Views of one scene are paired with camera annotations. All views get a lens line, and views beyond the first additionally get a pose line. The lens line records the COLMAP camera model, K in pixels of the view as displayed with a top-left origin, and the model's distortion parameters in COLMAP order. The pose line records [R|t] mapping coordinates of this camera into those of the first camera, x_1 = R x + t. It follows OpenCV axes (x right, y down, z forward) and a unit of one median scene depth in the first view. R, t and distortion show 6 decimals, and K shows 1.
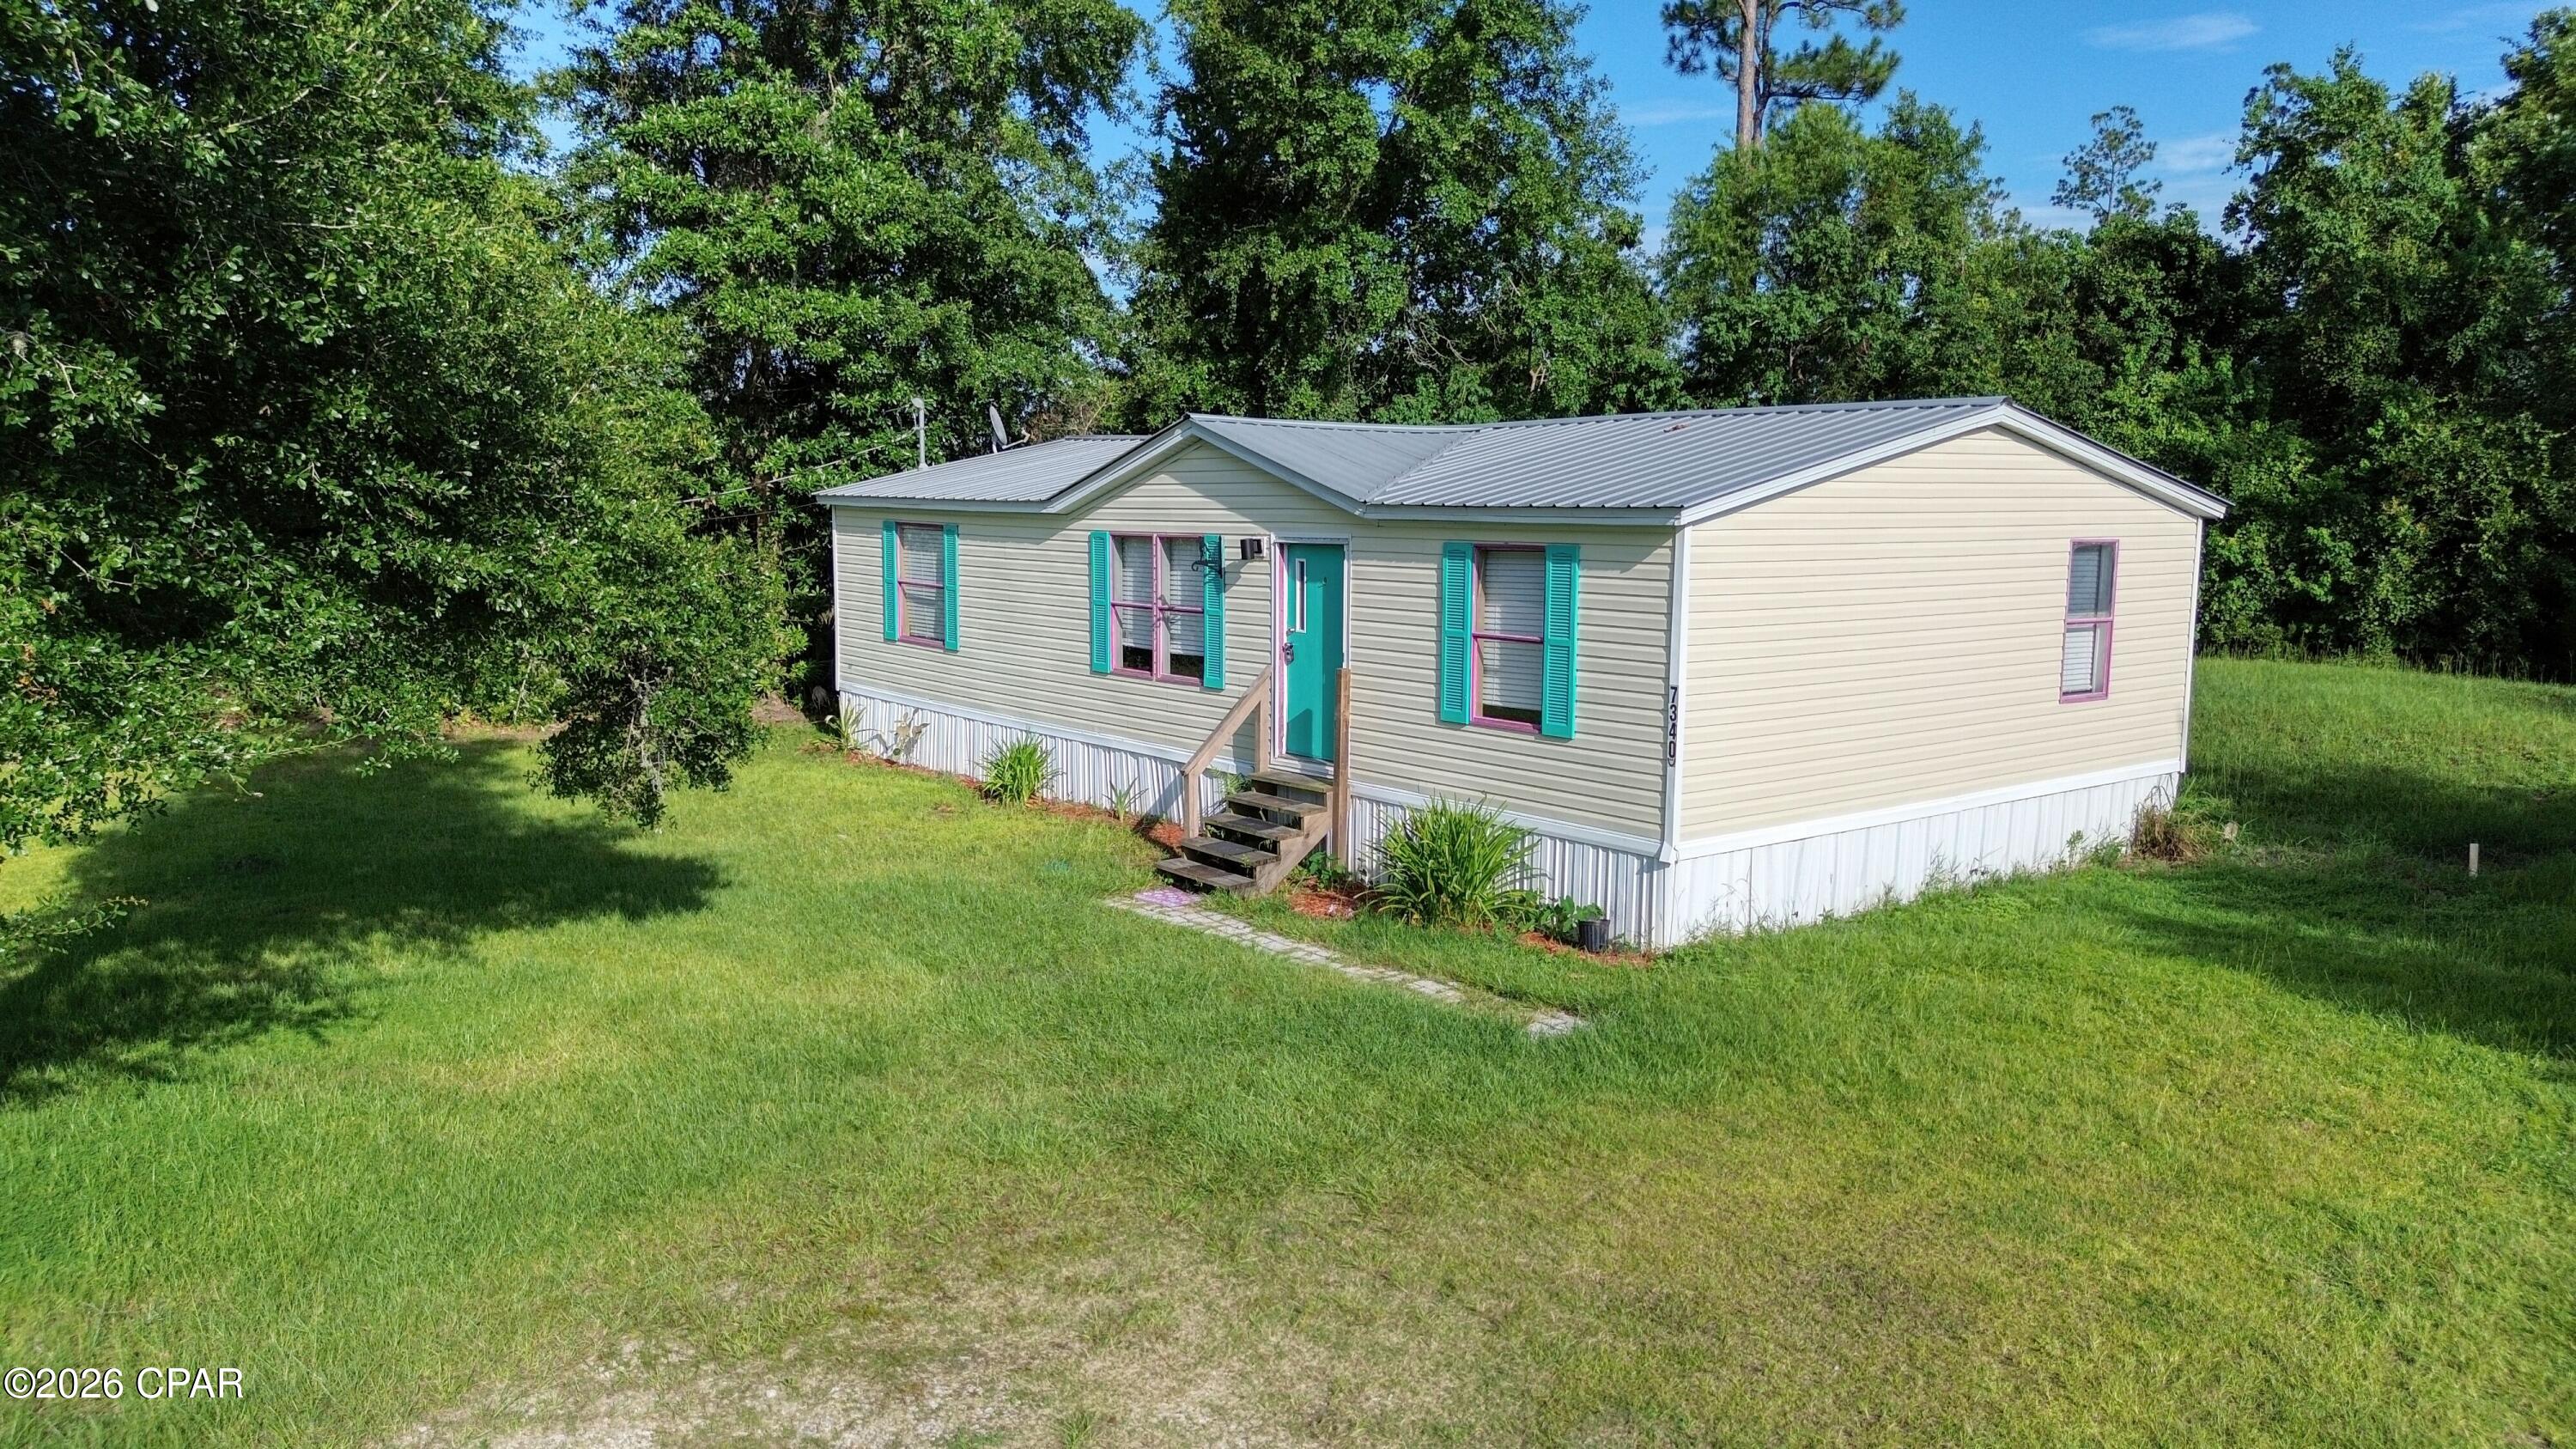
lens RADIAL K [[1811.9, 0, 1288.0], [0, 1811.9, 724.5], [0, 0, 1]] dist [0.115495, -0.238281]
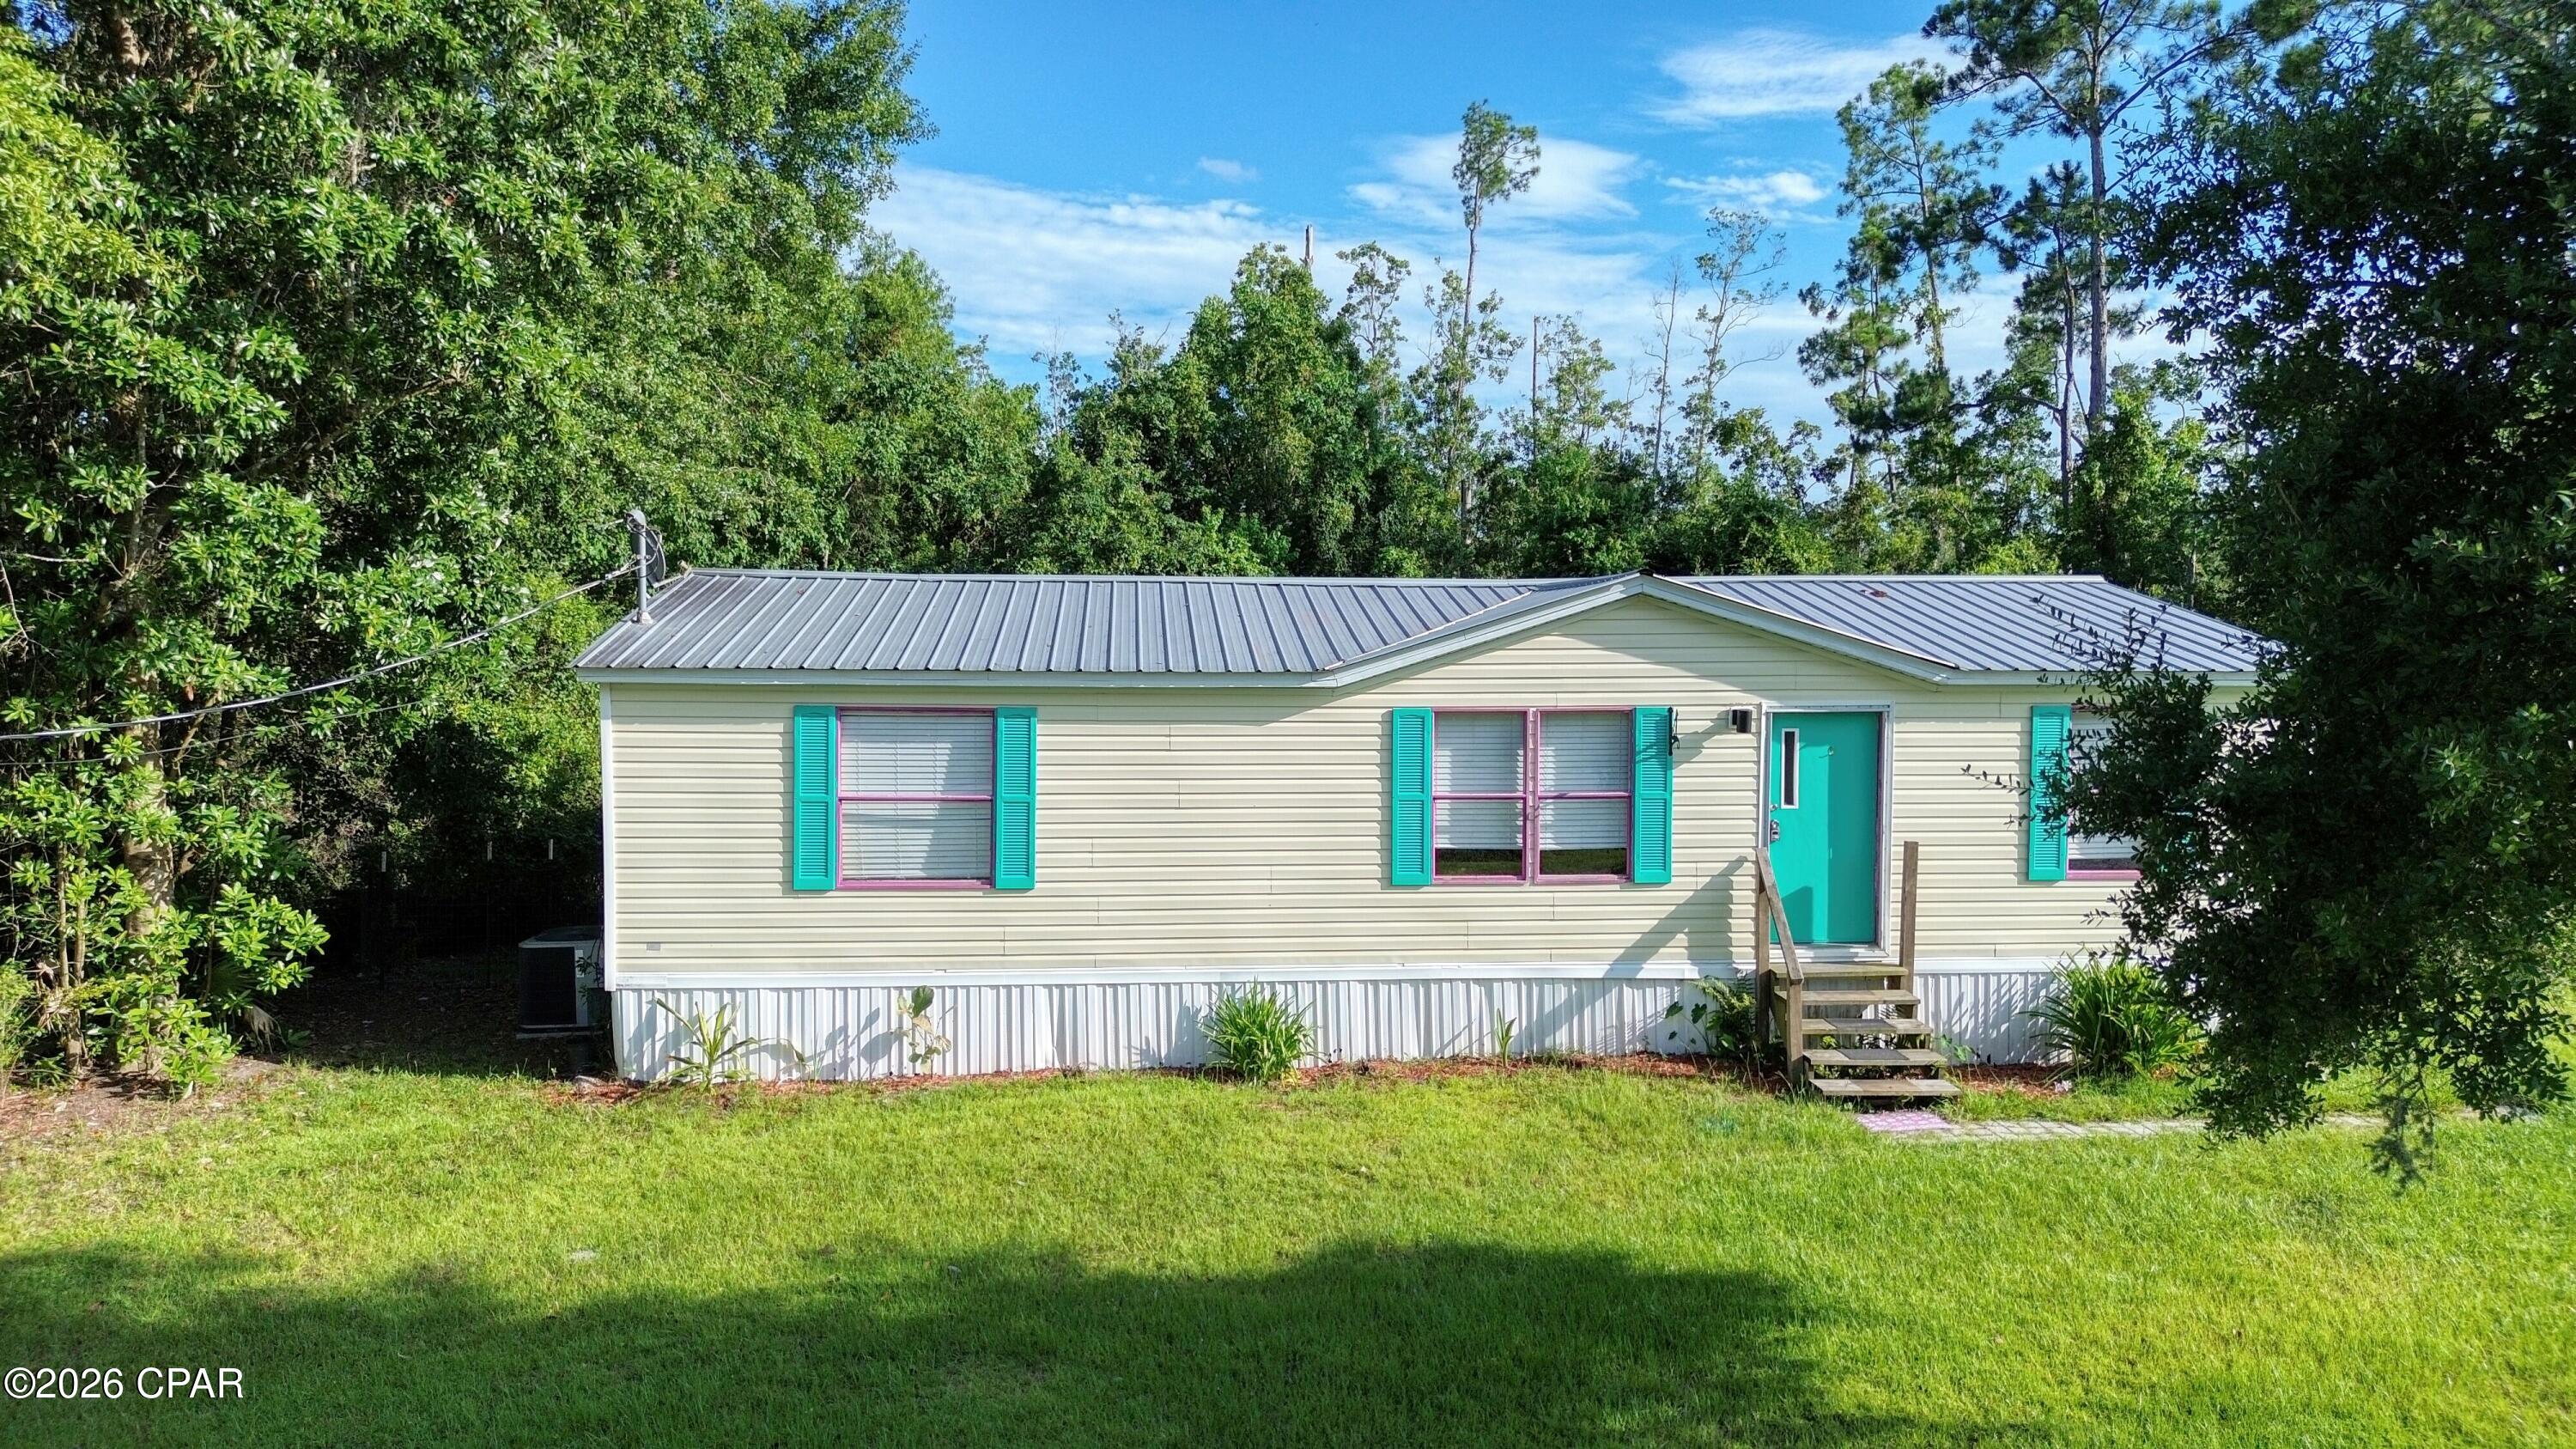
lens RADIAL K [[1811.9, 0, 1288.0], [0, 1811.9, 724.5], [0, 0, 1]] dist [0.115495, -0.238281]
pose [[0.567811, -0.057449, 0.821152, -0.857897], [0.104179, 0.994555, -0.002457, -0.112205], [-0.816540, 0.086942, 0.570705, 0.648724]]
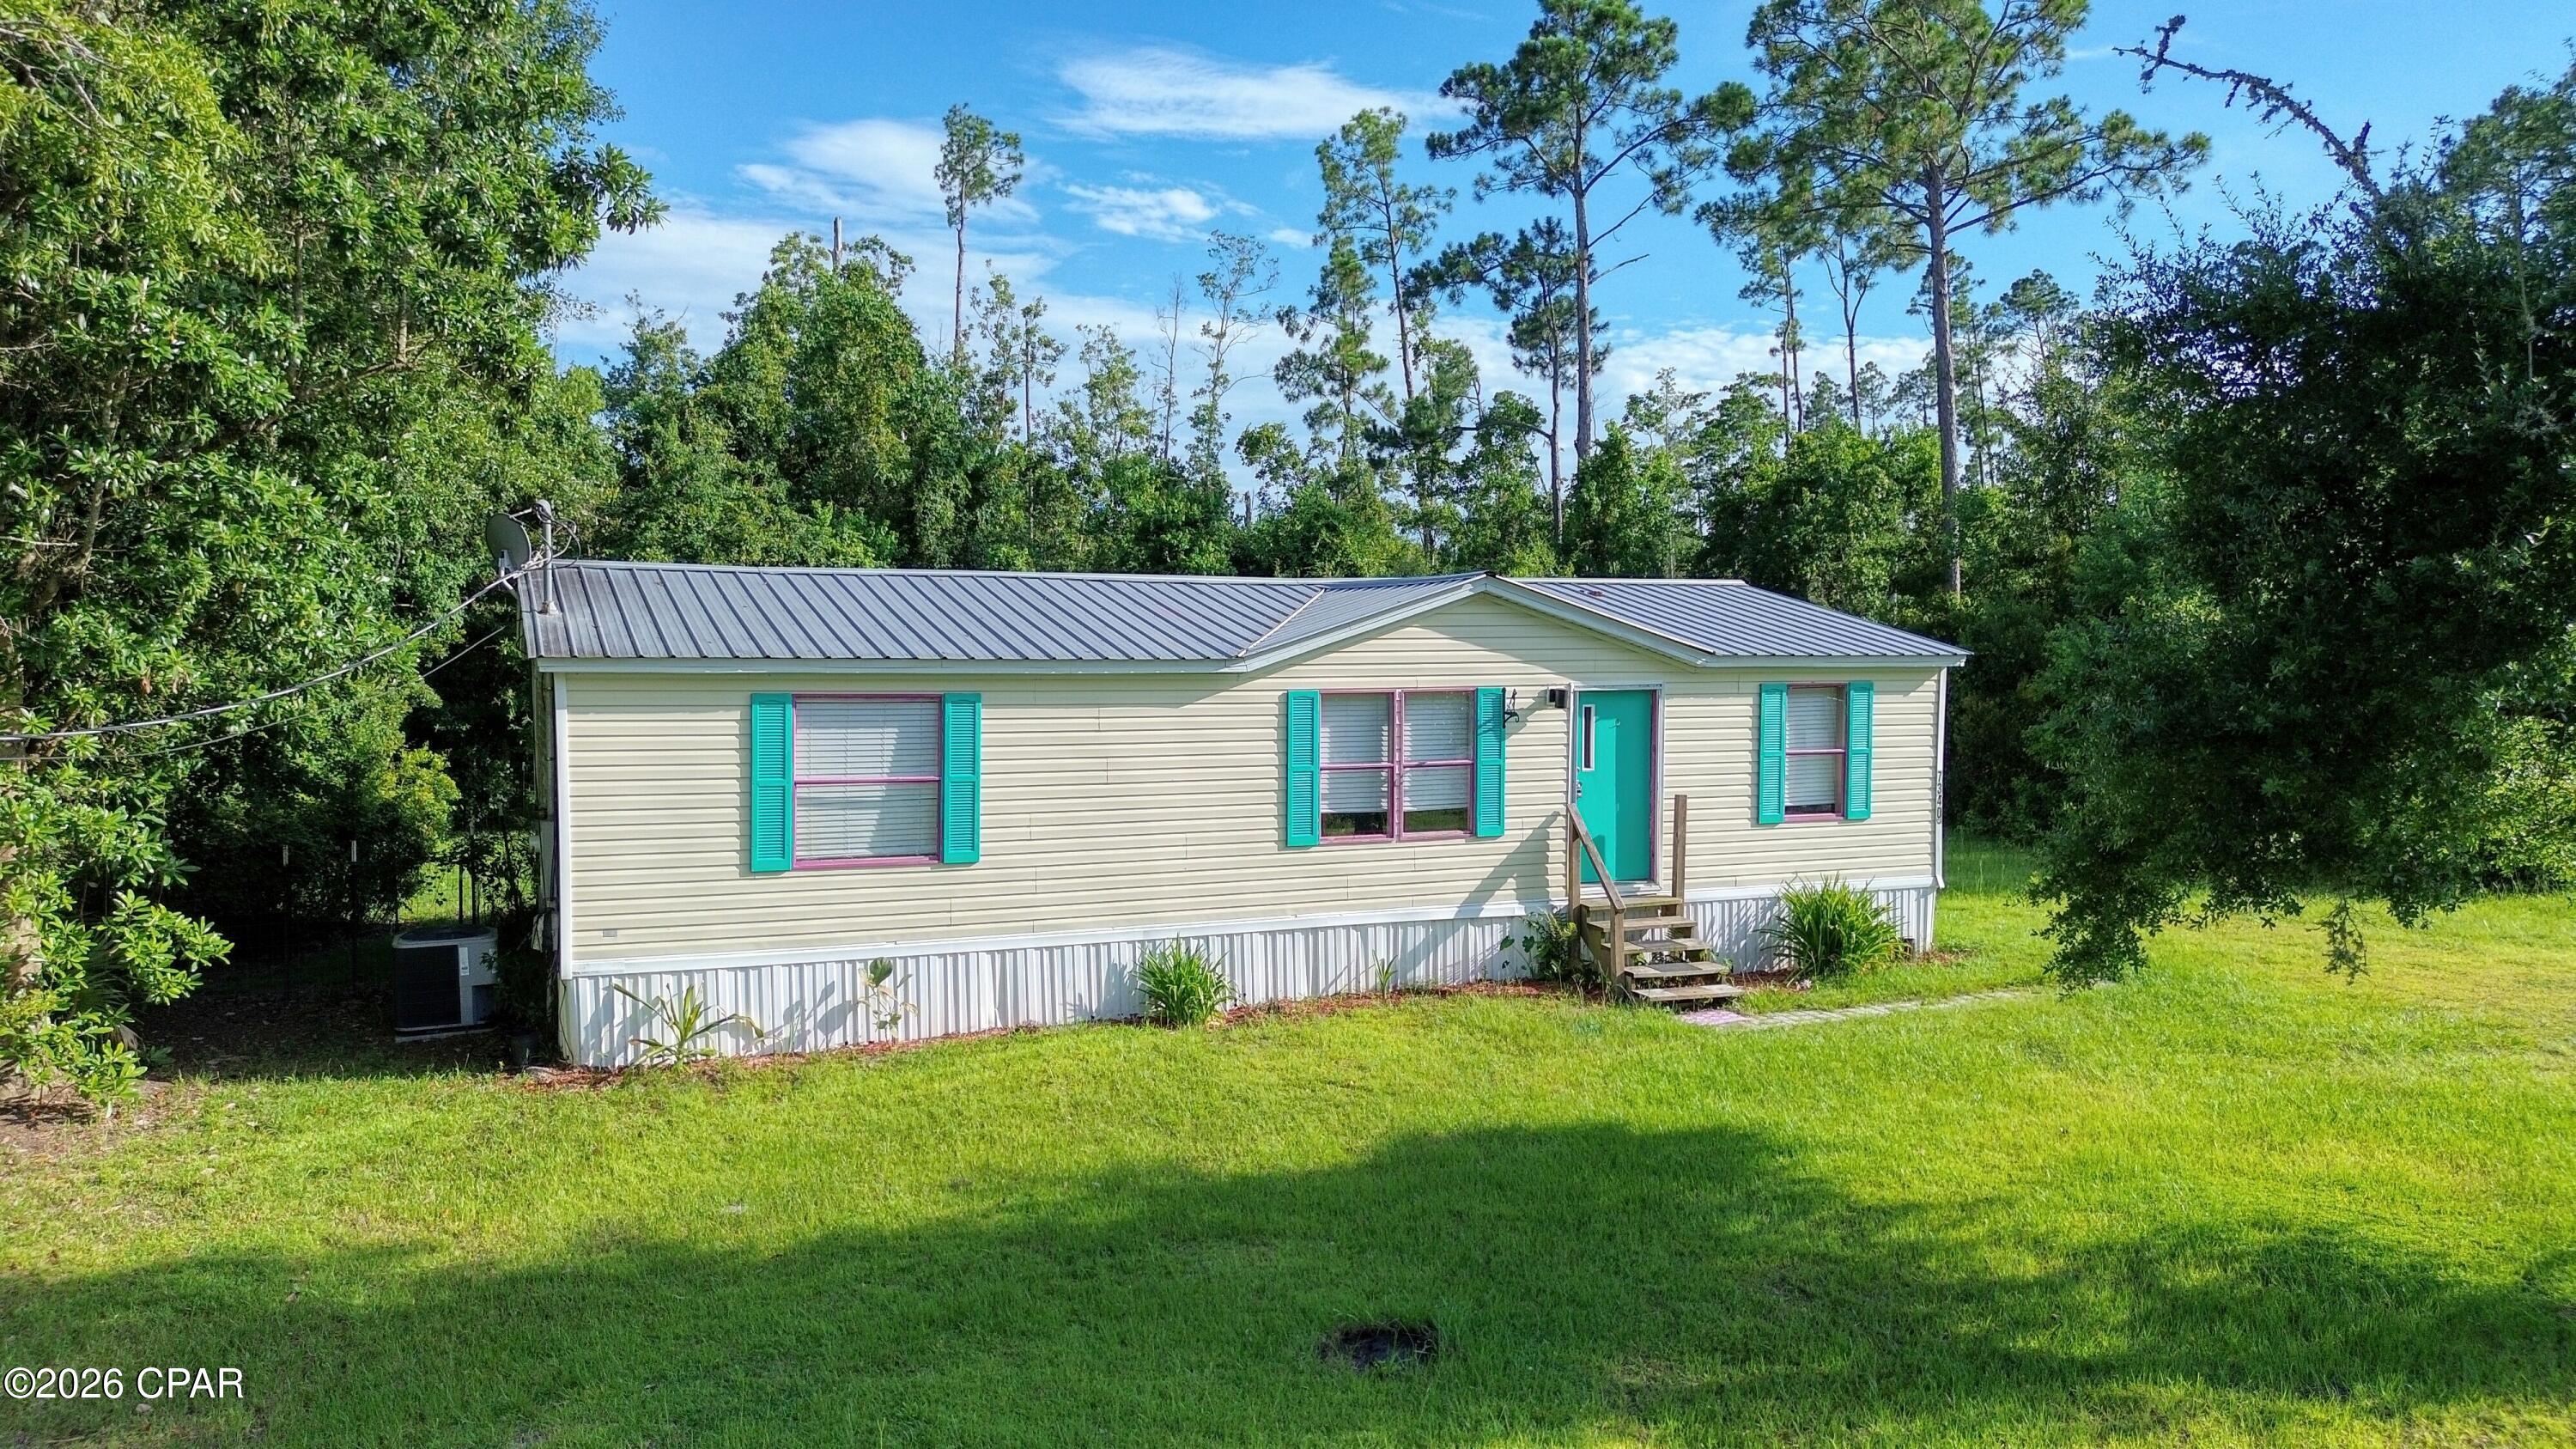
lens RADIAL K [[1811.9, 0, 1288.0], [0, 1811.9, 724.5], [0, 0, 1]] dist [0.115495, -0.238281]
pose [[0.275686, -0.065253, 0.959030, -1.061586], [0.115708, 0.992692, 0.034281, -0.132268], [-0.954258, 0.101517, 0.281222, 0.825433]]
